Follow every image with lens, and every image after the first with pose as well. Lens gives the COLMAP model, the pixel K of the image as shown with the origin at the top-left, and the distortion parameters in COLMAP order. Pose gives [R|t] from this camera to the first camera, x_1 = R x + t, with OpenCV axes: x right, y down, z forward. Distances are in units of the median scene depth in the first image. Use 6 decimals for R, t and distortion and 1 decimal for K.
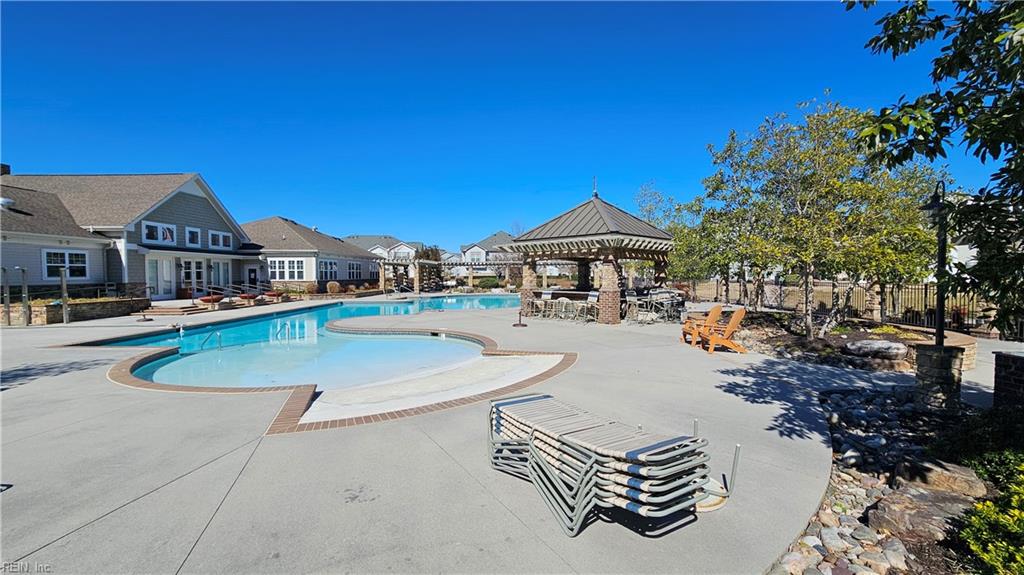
lens RADIAL K [[408.3, 0, 512.0], [0, 408.3, 287.5], [0, 0, 1]] dist [-0.000965, -0.000056]
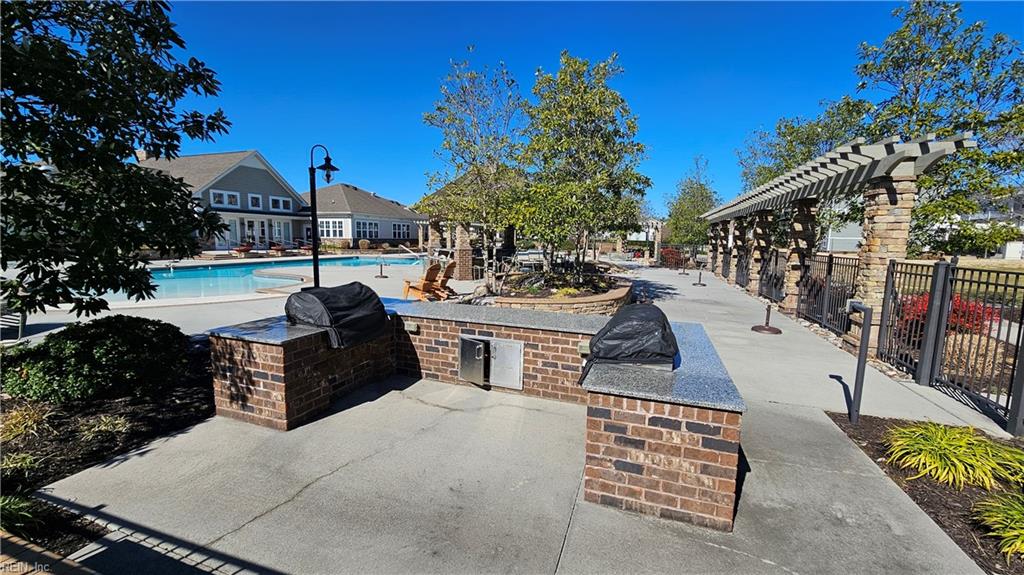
lens RADIAL K [[408.3, 0, 512.0], [0, 408.3, 287.5], [0, 0, 1]] dist [-0.000965, -0.000056]
pose [[0.954210, 0.054203, -0.294185, 0.319518], [-0.028326, 0.995400, 0.091524, 0.003157], [0.297793, -0.079001, 0.951356, 0.005525]]
